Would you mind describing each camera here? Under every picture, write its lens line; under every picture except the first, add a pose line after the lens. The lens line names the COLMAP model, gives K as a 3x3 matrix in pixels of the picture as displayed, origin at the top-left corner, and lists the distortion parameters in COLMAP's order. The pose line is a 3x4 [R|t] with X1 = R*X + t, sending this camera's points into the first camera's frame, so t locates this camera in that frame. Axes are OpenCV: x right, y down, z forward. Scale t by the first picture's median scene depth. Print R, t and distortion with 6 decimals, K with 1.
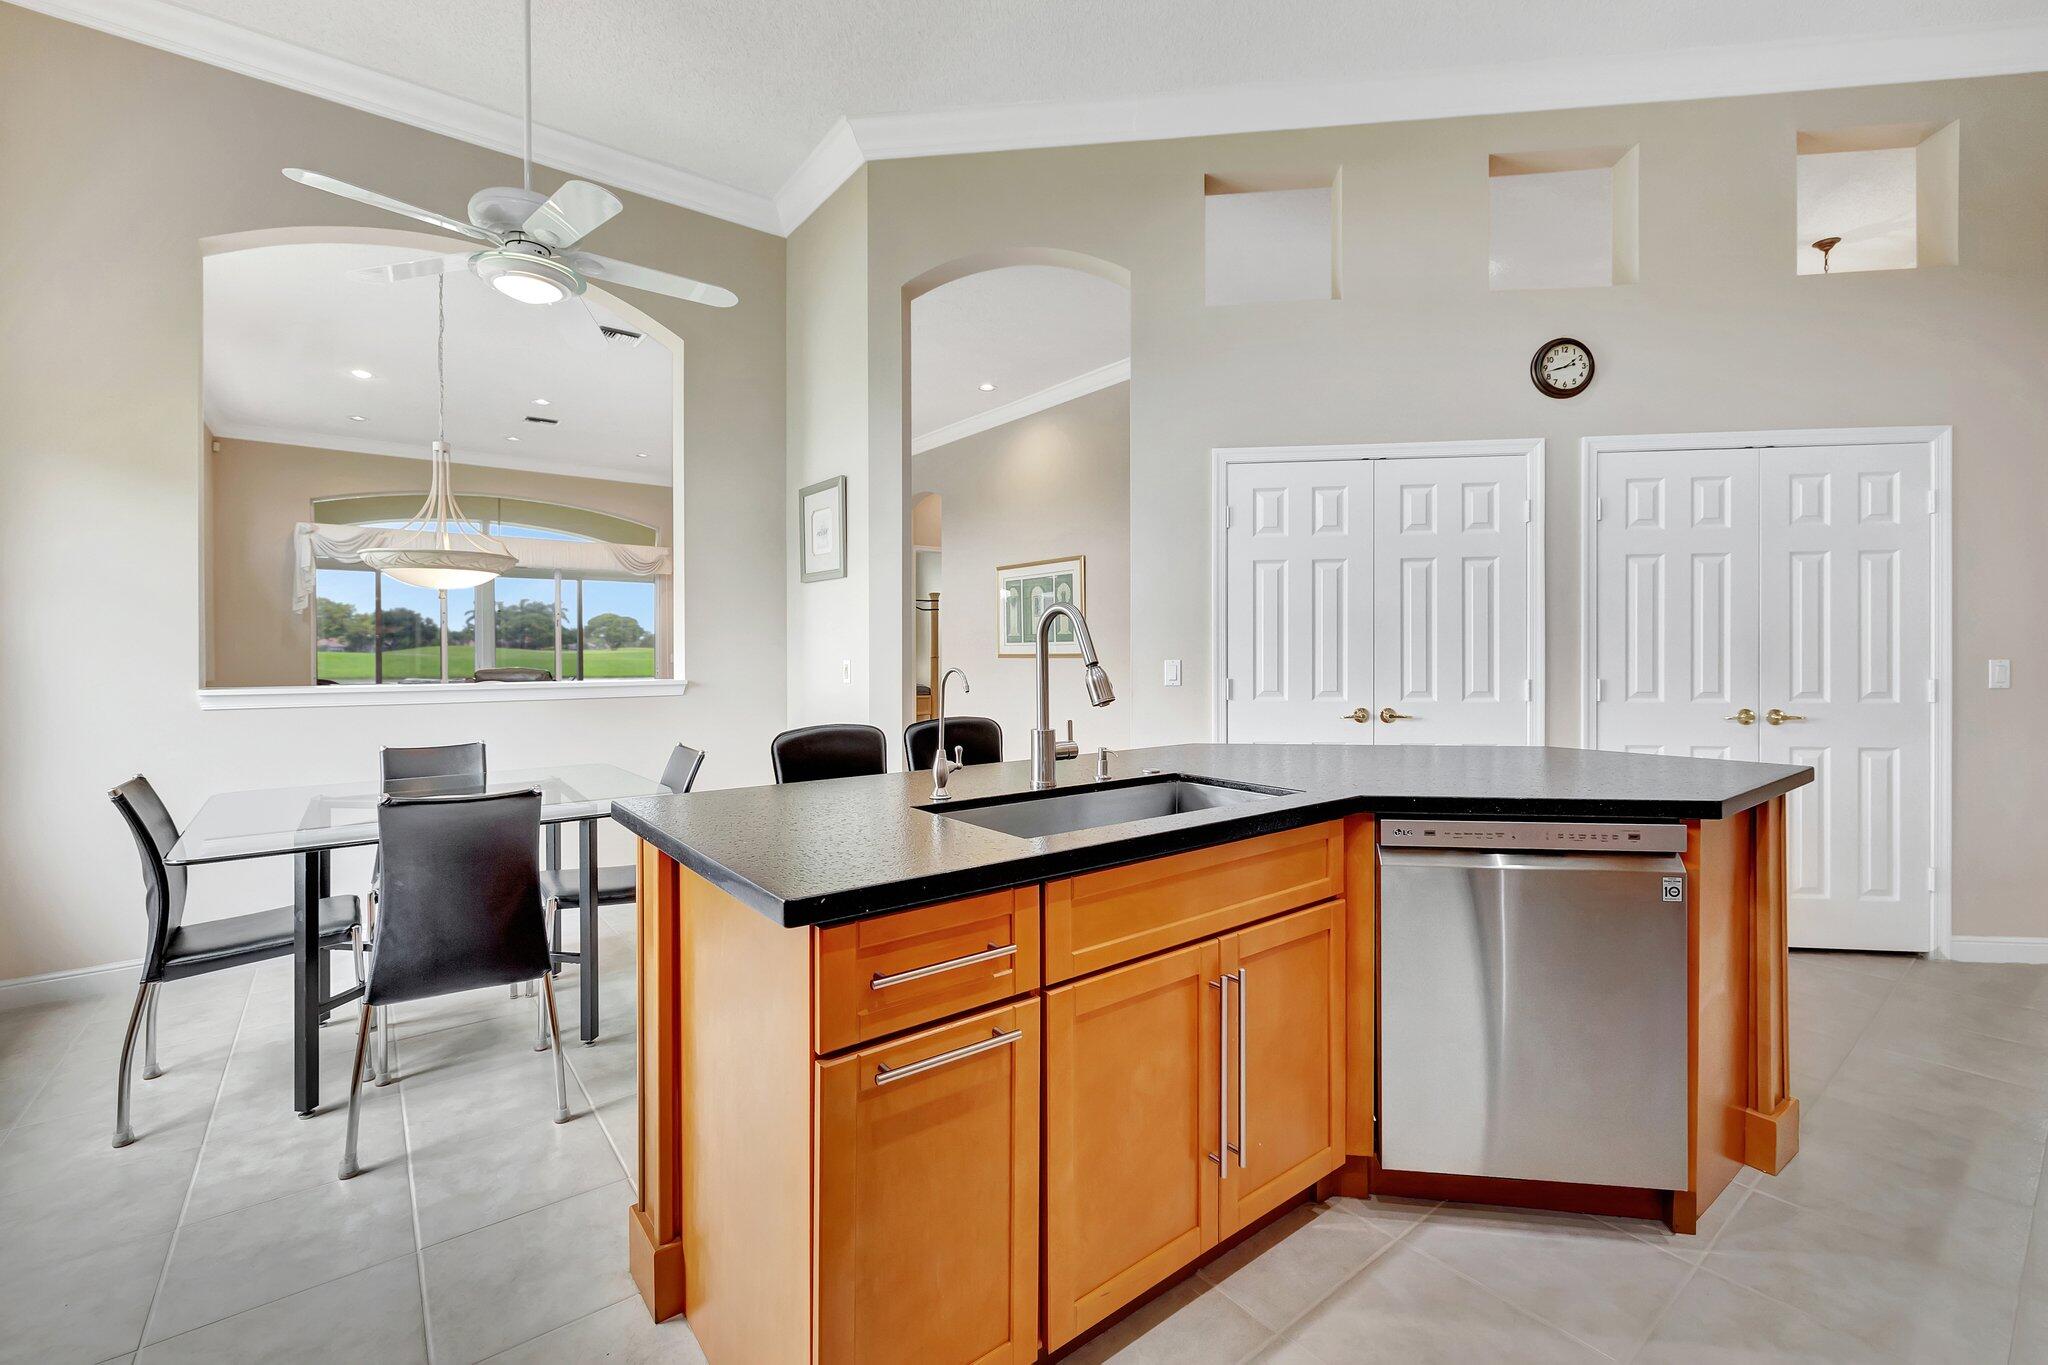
lens RADIAL K [[869.4, 0, 1029.1], [0, 869.4, 652.5], [0, 0, 1]] dist [0.001809, 0.000189]
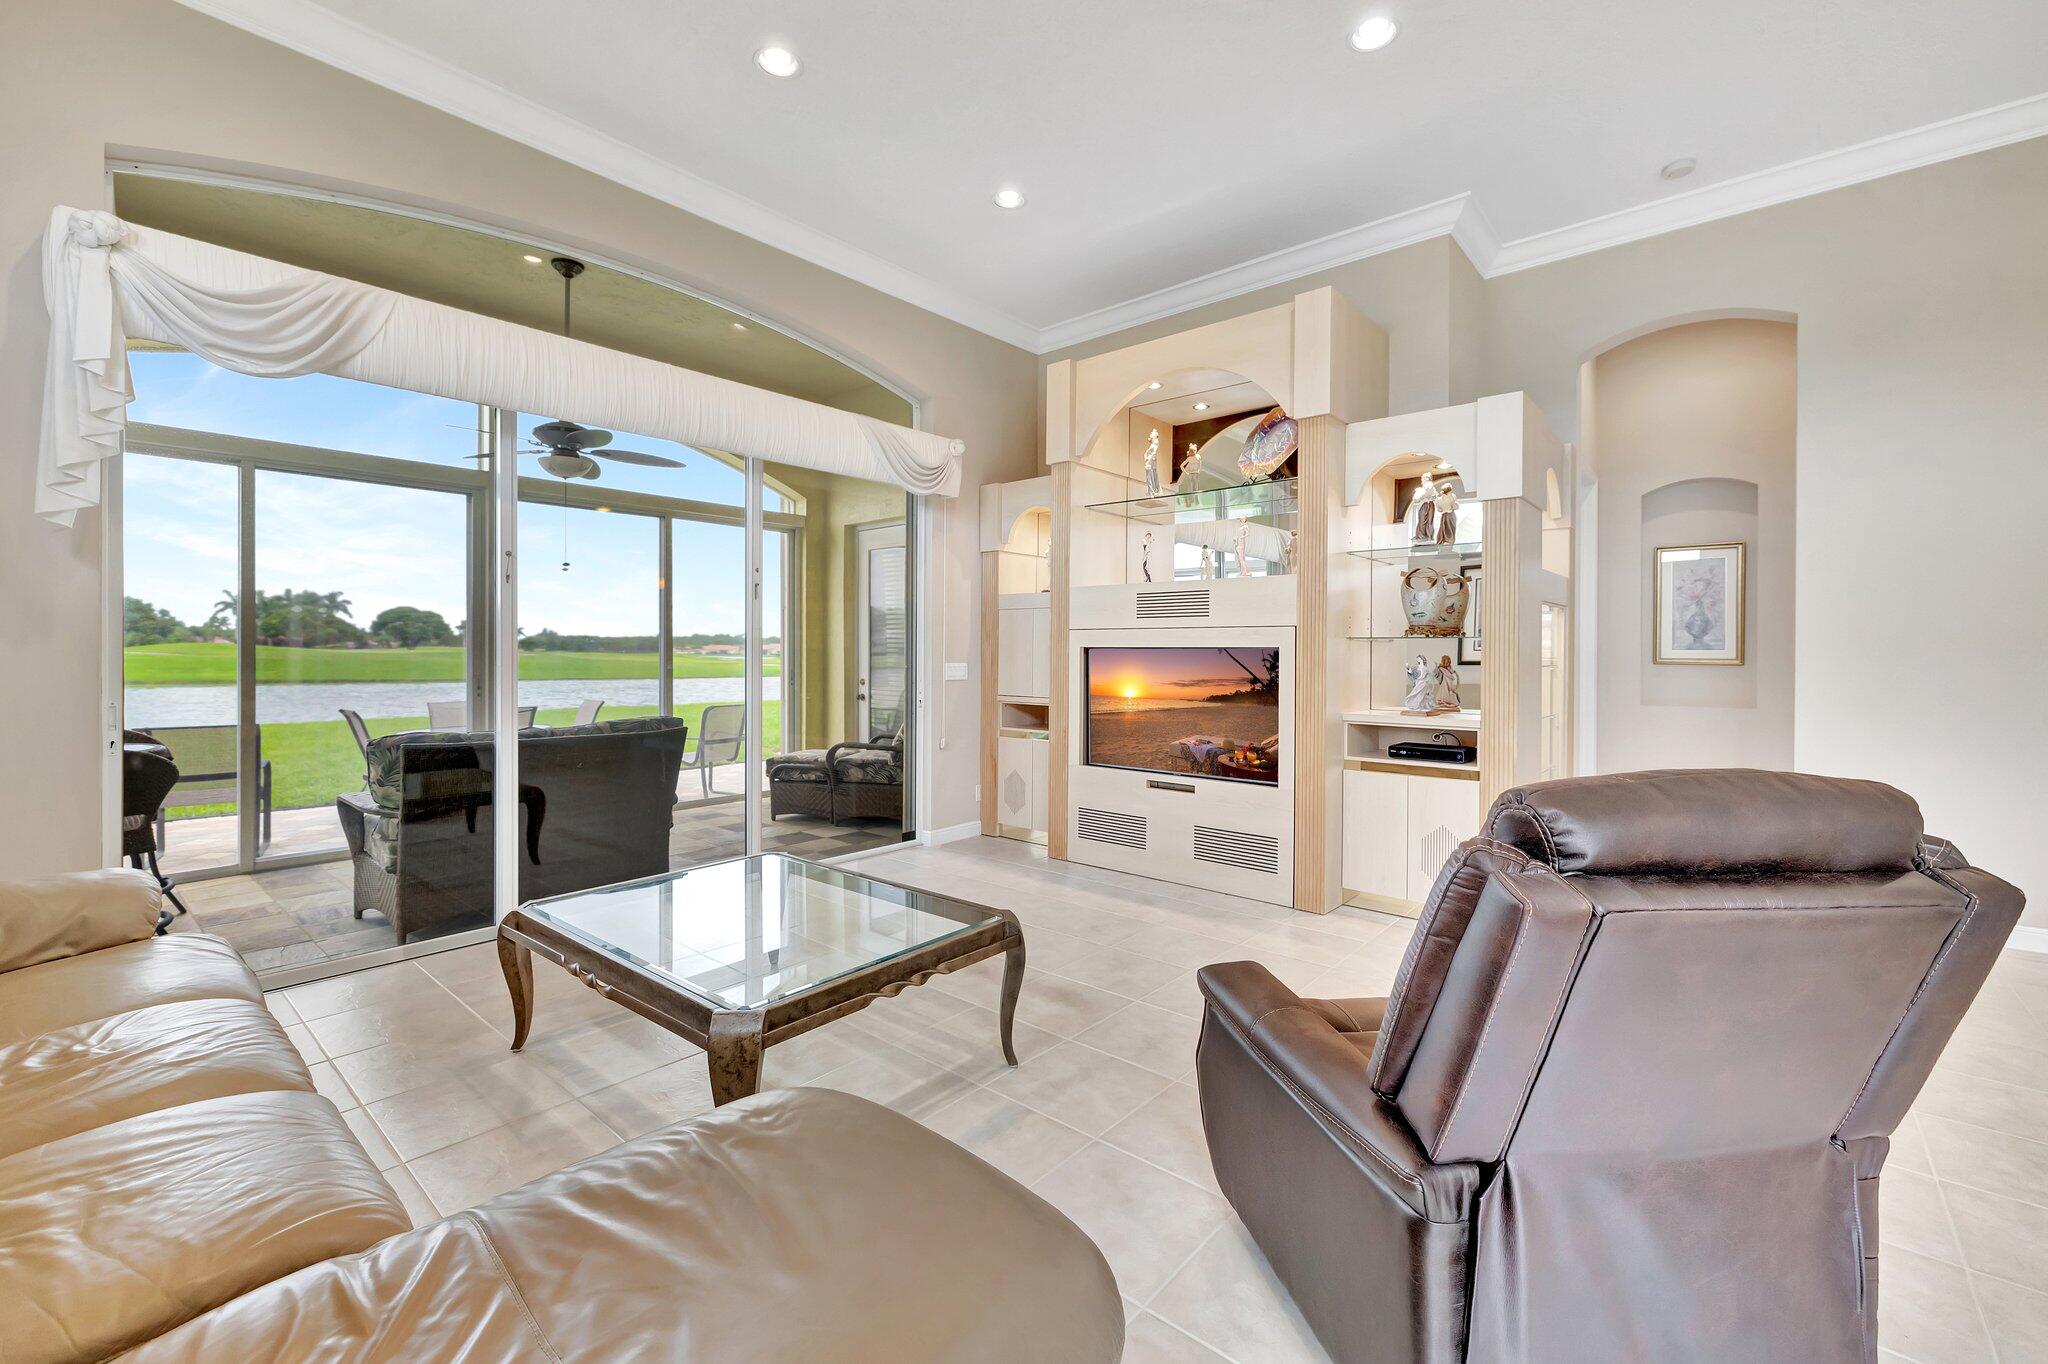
lens RADIAL K [[869.4, 0, 1023.1], [0, 869.4, 665.6], [0, 0, 1]] dist [0.001809, 0.000189]
pose [[0.983642, 0.003229, 0.180108, -0.470461], [-0.005689, 0.999897, 0.013143, -0.019630], [-0.180047, -0.013952, 0.983559, 0.544673]]
